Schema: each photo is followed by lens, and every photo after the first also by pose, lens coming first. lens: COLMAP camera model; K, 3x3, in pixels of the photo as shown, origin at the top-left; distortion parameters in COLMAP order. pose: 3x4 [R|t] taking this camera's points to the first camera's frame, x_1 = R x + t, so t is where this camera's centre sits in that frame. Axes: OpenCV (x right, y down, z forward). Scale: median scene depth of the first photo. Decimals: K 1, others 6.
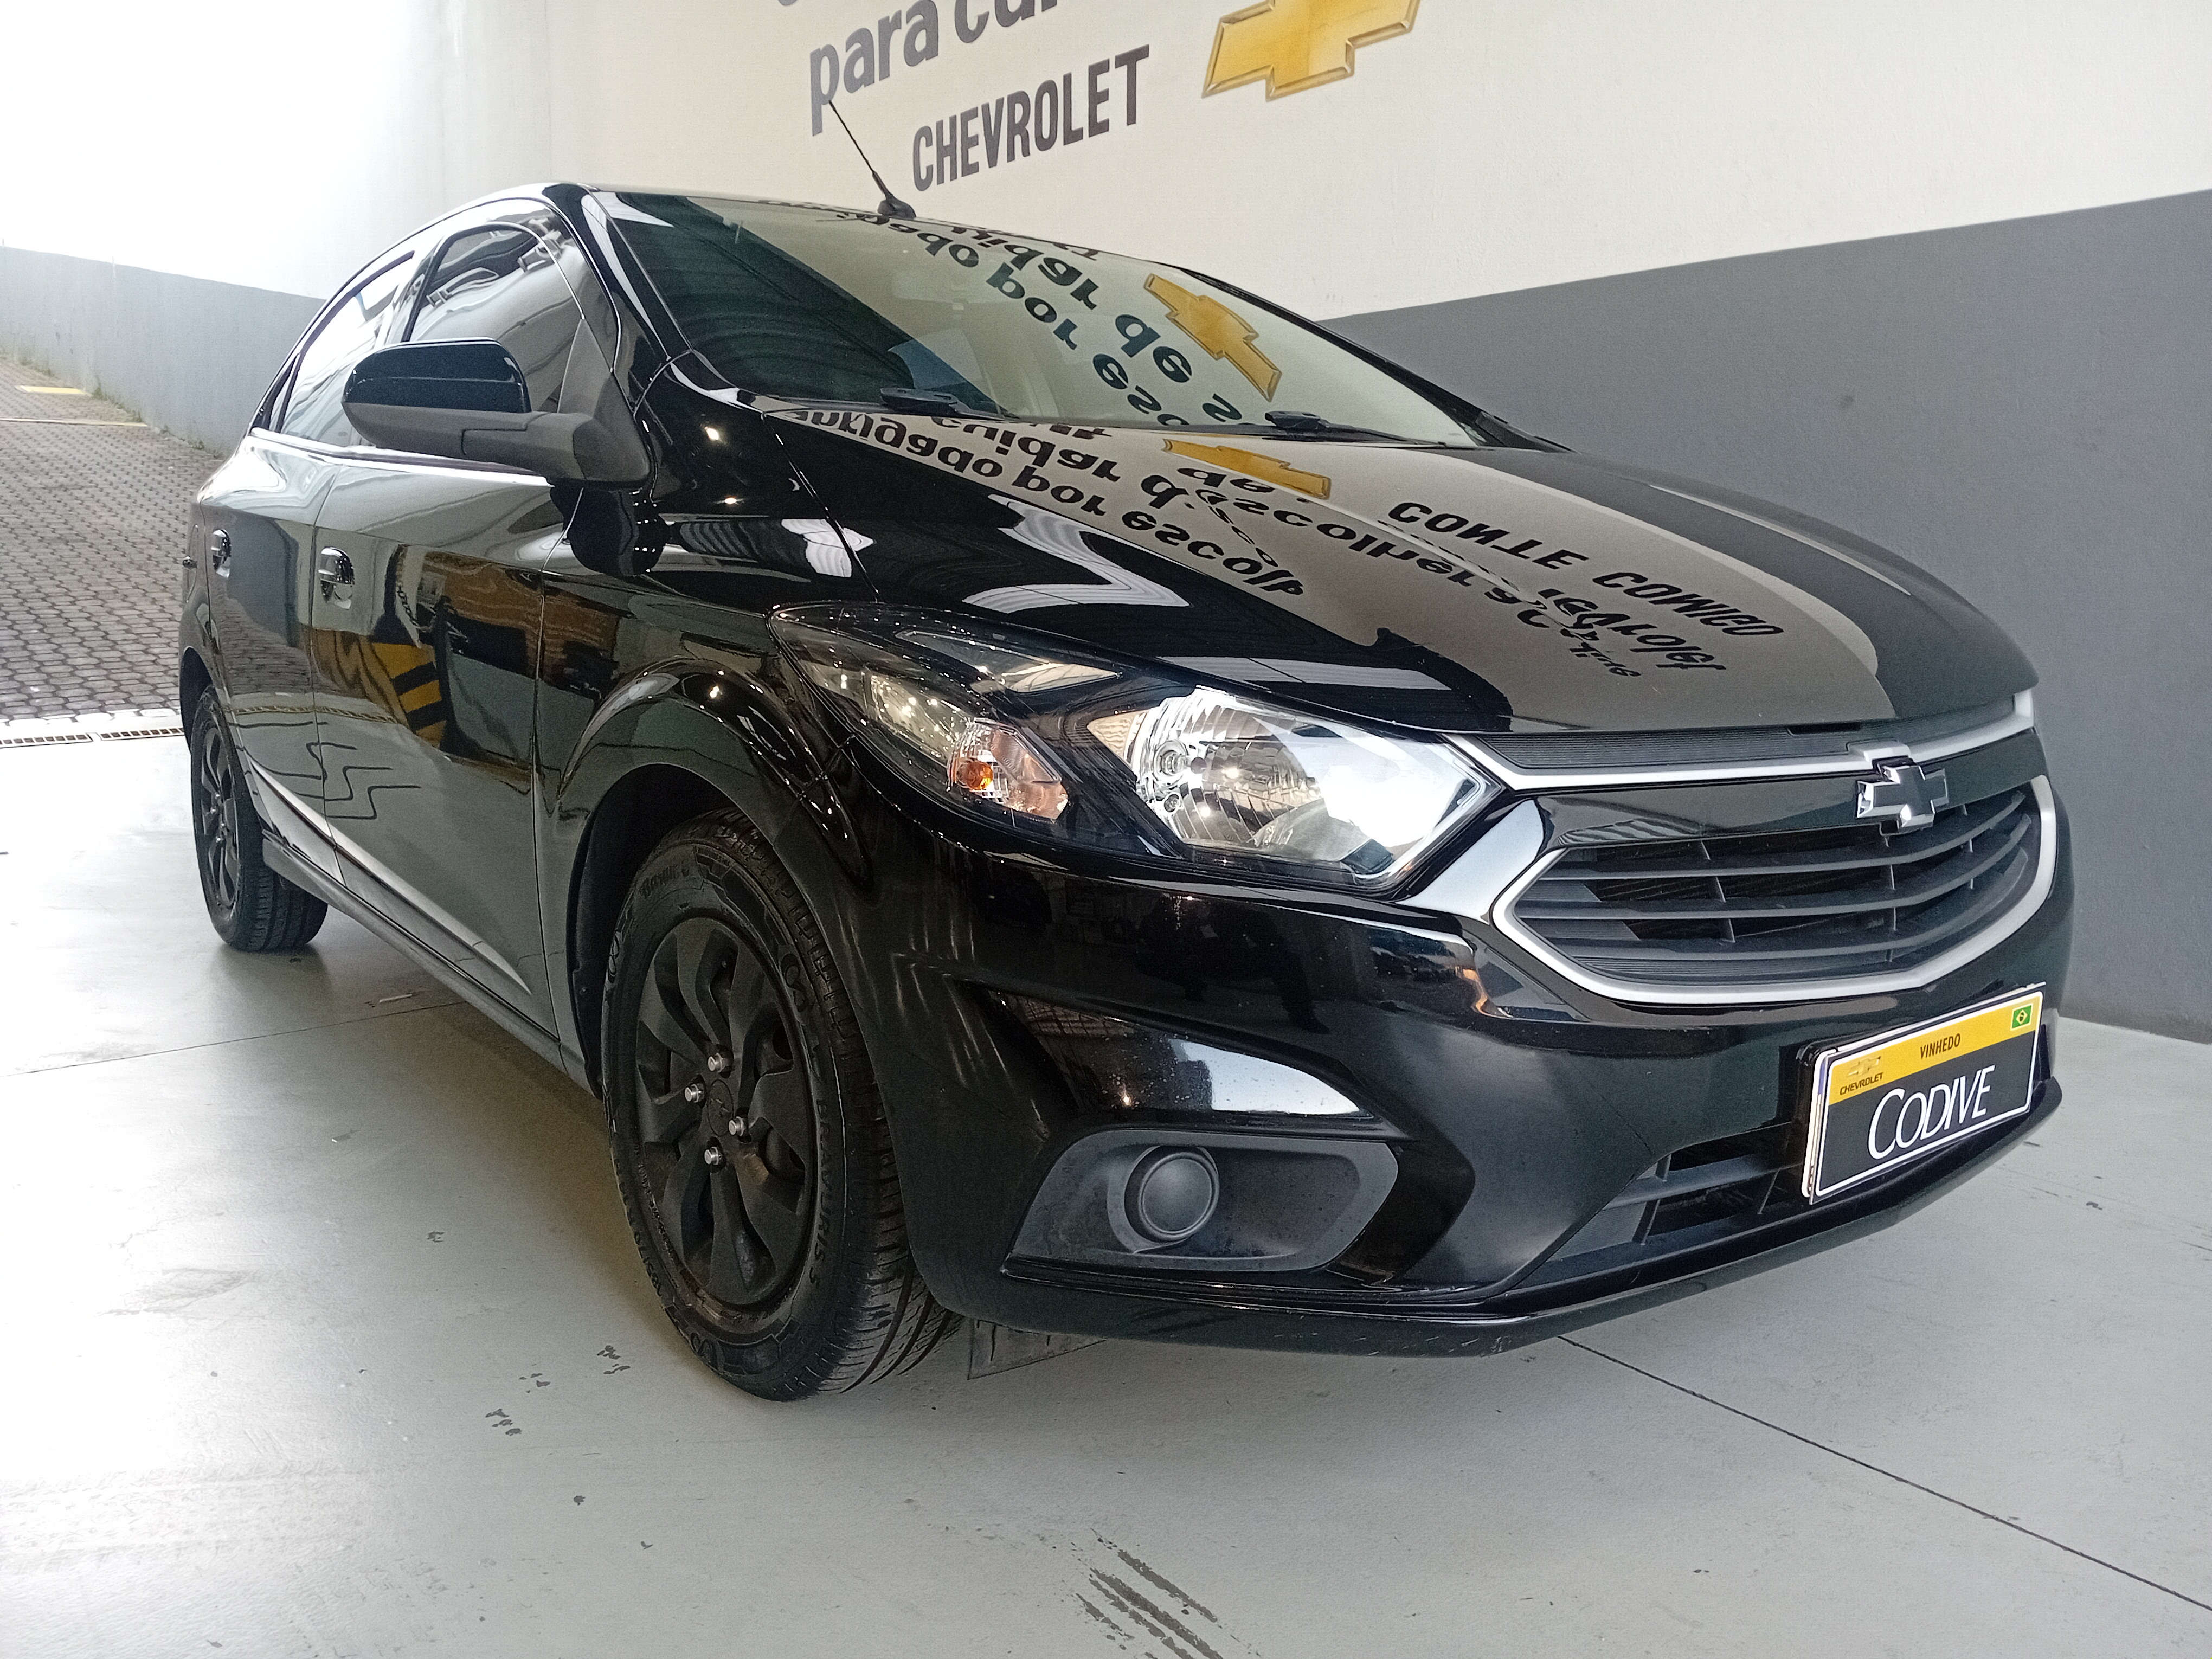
lens RADIAL K [[1682.8, 0, 1106.0], [0, 1682.8, 829.5], [0, 0, 1]] dist [0.102009, -0.195734]
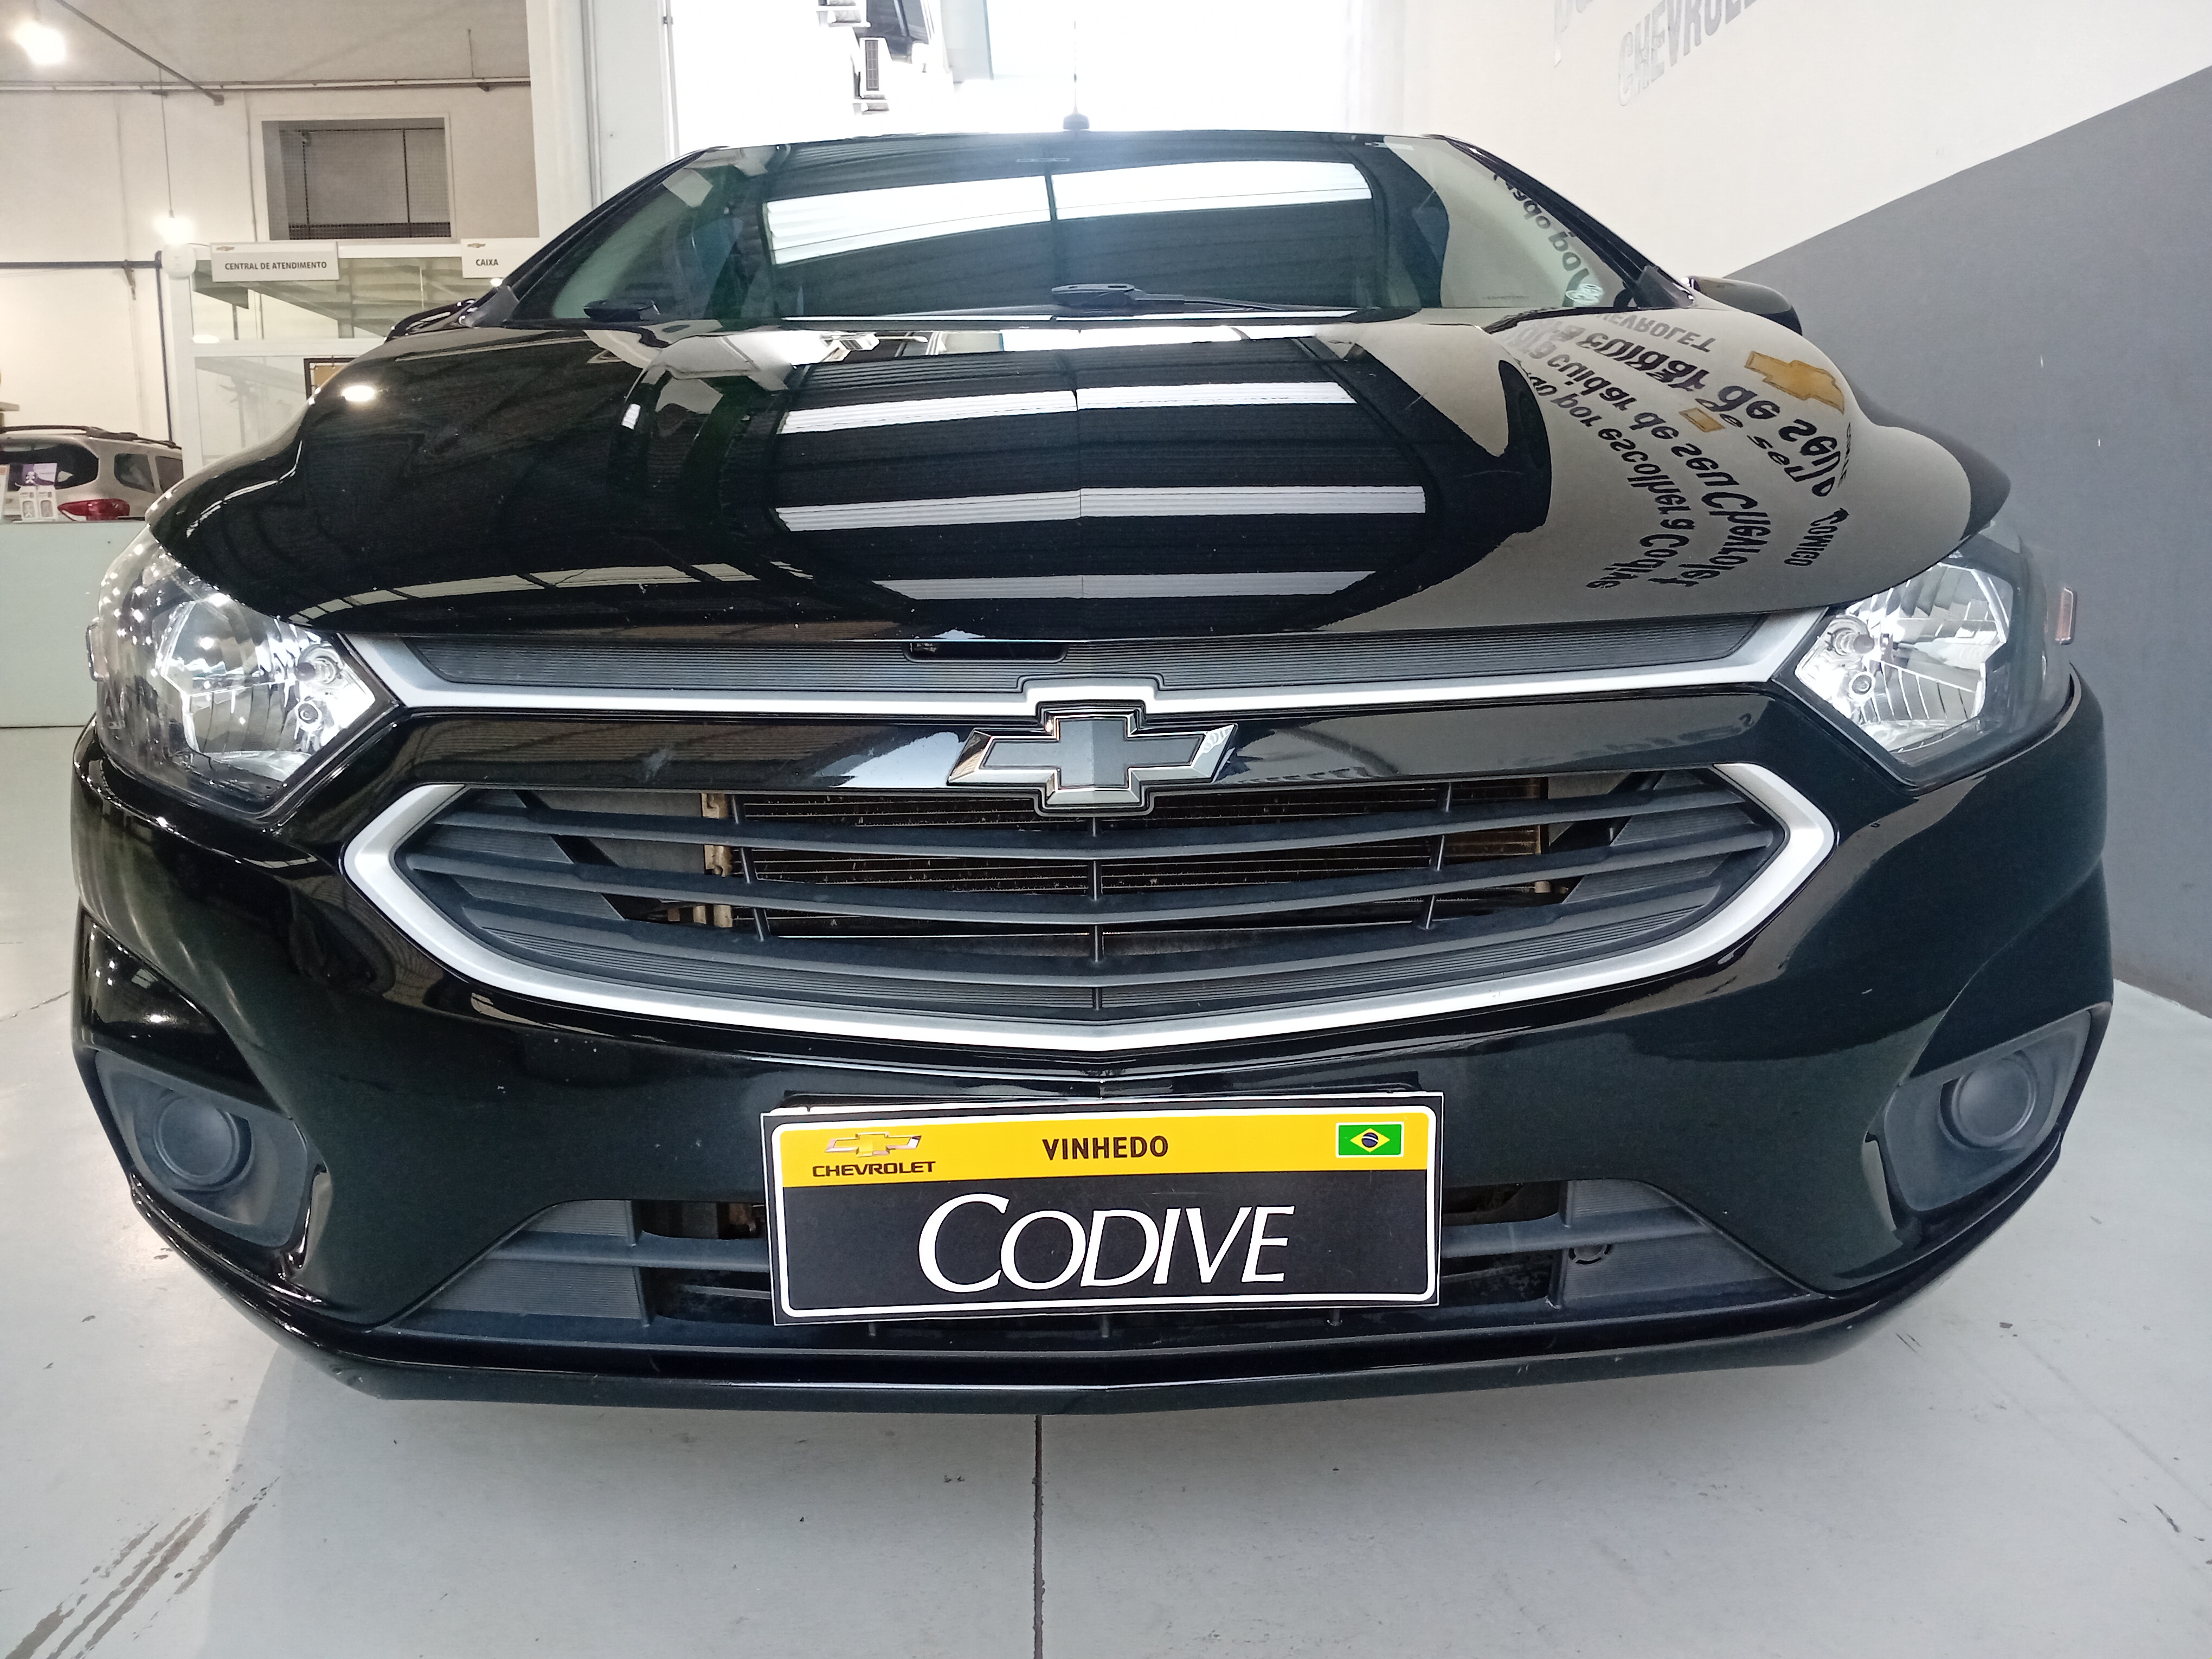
lens RADIAL K [[1682.8, 0, 1106.0], [0, 1682.8, 829.5], [0, 0, 1]] dist [0.102009, -0.195734]
pose [[0.800849, 0.076041, -0.594019, 0.868840], [-0.074651, 0.996845, 0.026964, -0.010621], [0.594196, 0.022750, 0.803999, 0.487243]]
